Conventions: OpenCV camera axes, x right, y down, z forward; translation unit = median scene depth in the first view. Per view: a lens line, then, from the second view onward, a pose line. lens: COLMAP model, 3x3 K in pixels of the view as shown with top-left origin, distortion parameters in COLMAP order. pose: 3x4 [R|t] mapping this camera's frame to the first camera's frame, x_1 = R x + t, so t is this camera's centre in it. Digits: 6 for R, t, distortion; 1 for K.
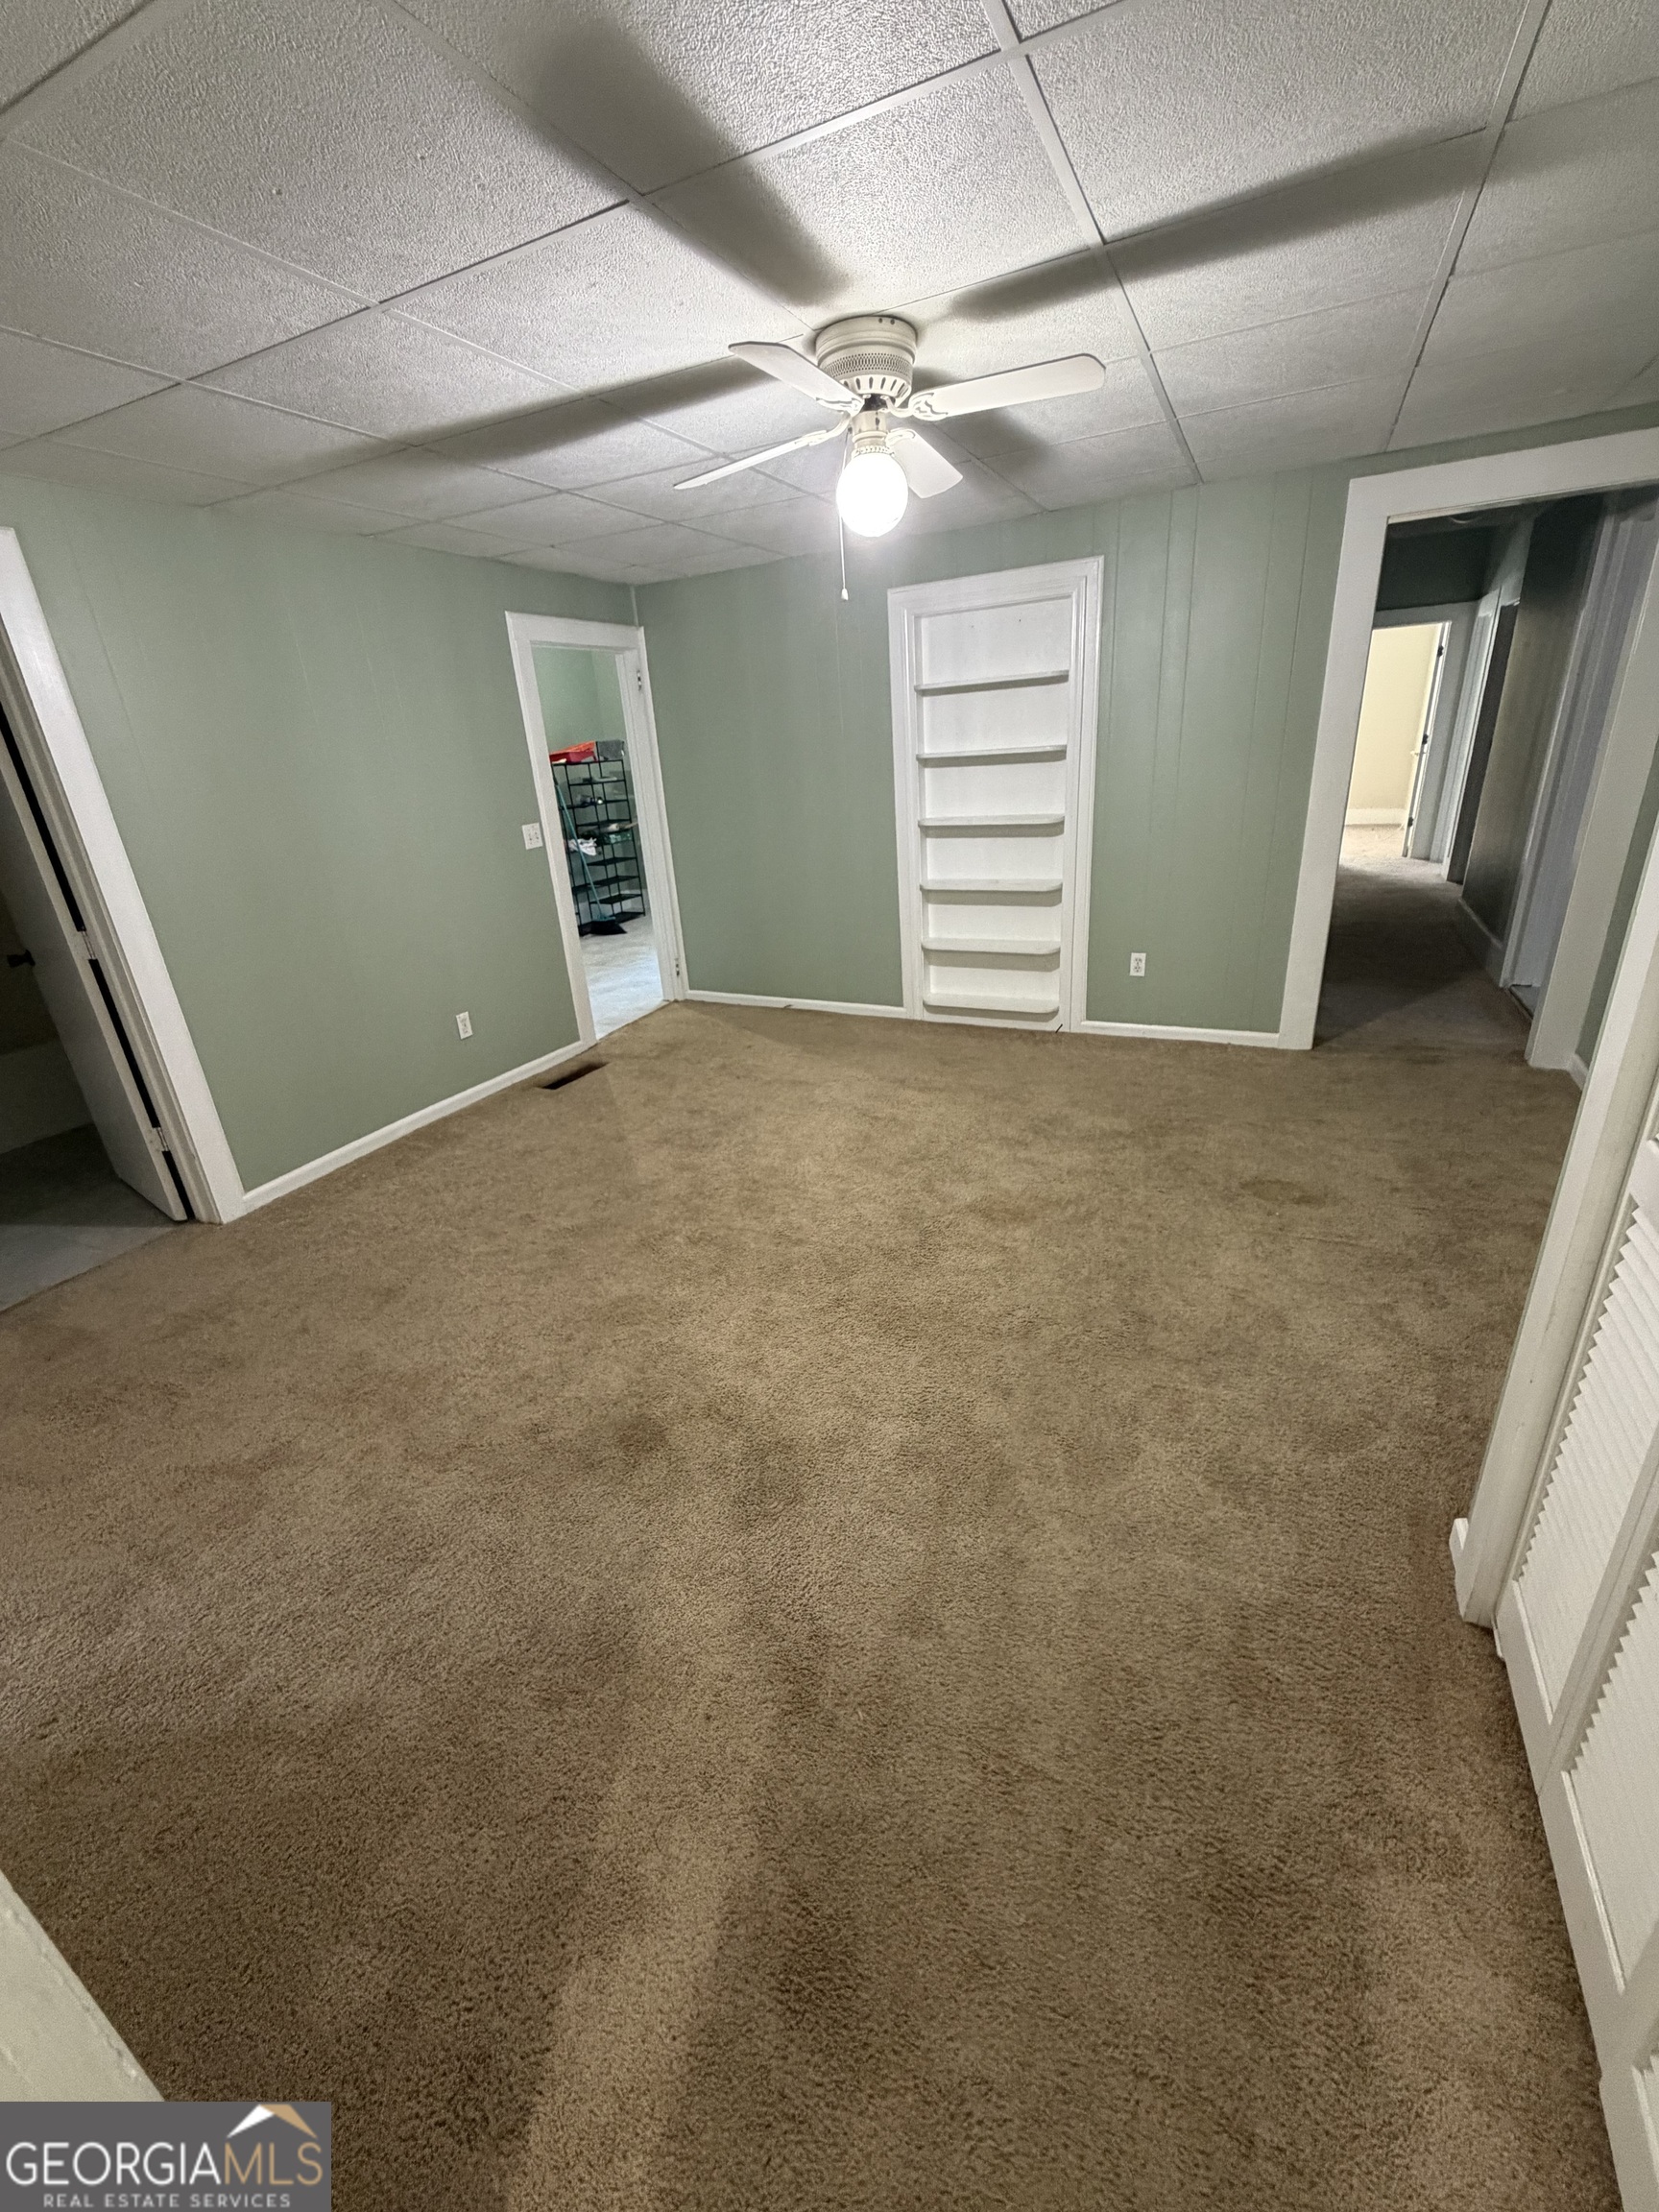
lens RADIAL K [[881.0, 0, 822.7], [0, 881.0, 1101.4], [0, 0, 1]] dist [-0.001134, 0.000935]
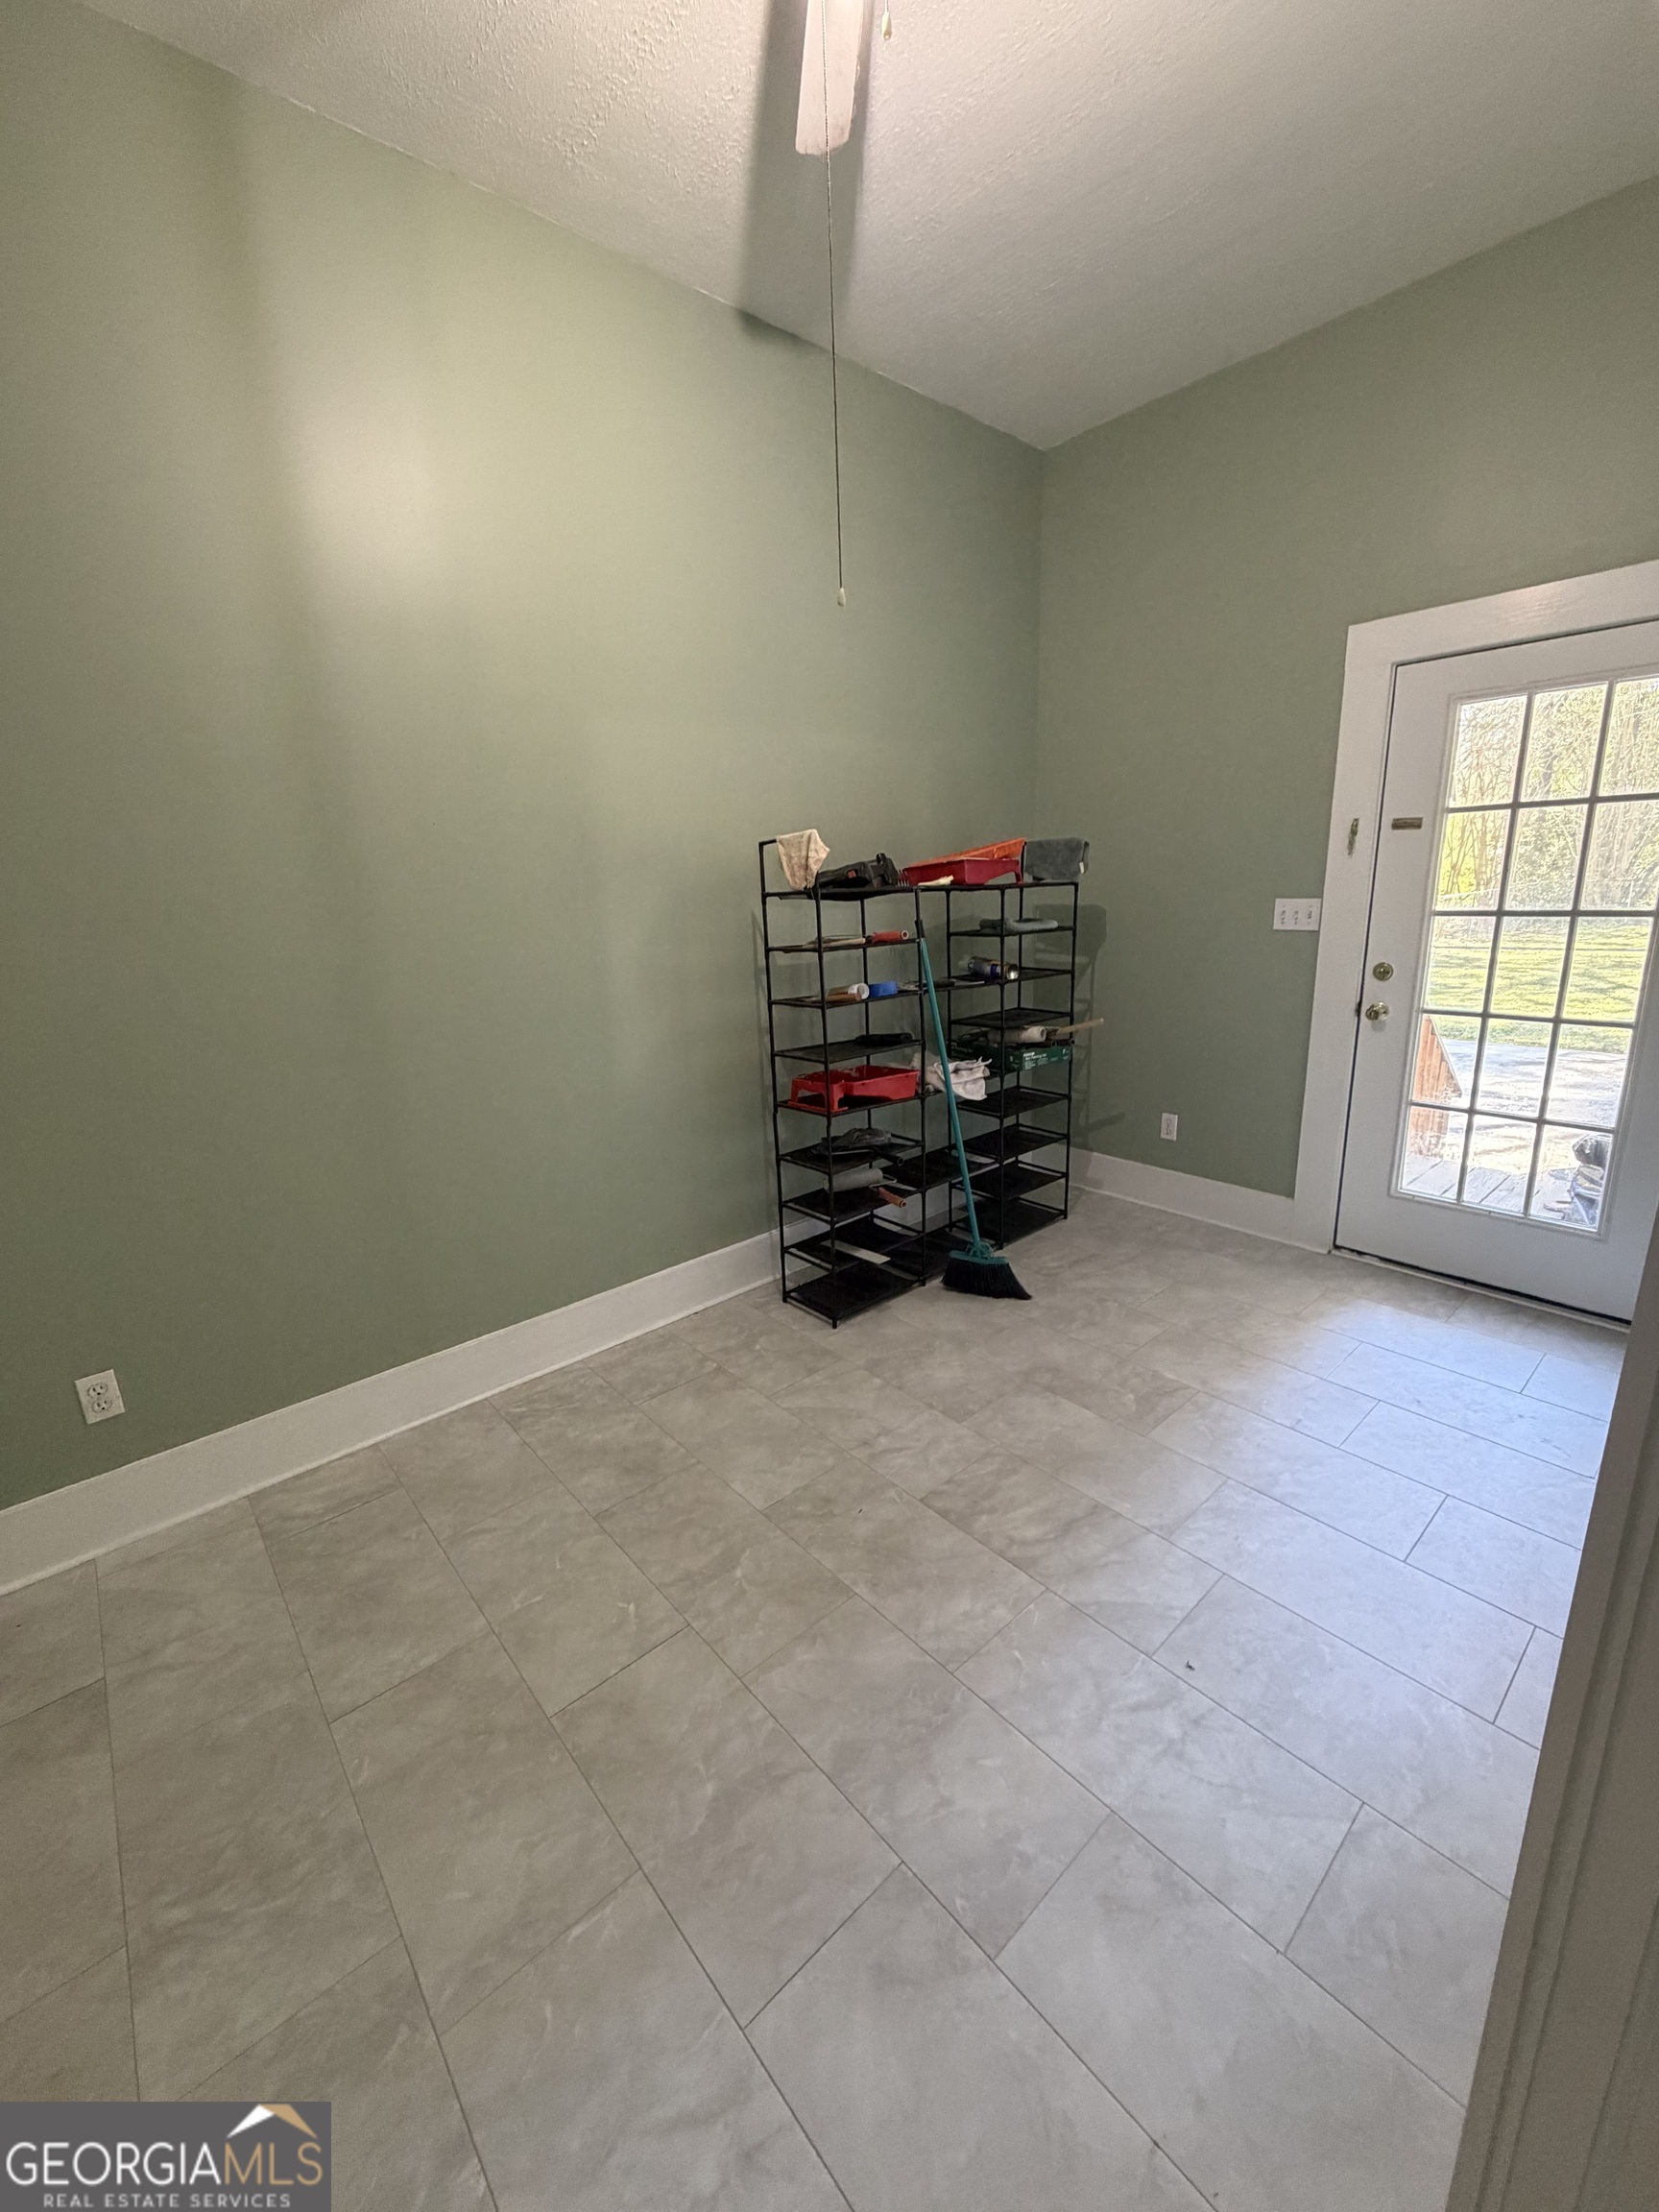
lens RADIAL K [[881.0, 0, 819.2], [0, 881.0, 1098.0], [0, 0, 1]] dist [-0.001134, 0.000935]
pose [[0.922551, 0.131825, -0.362659, -0.175342], [-0.176523, 0.979907, -0.092856, -0.223776], [0.343132, 0.149682, 0.927284, 0.576359]]
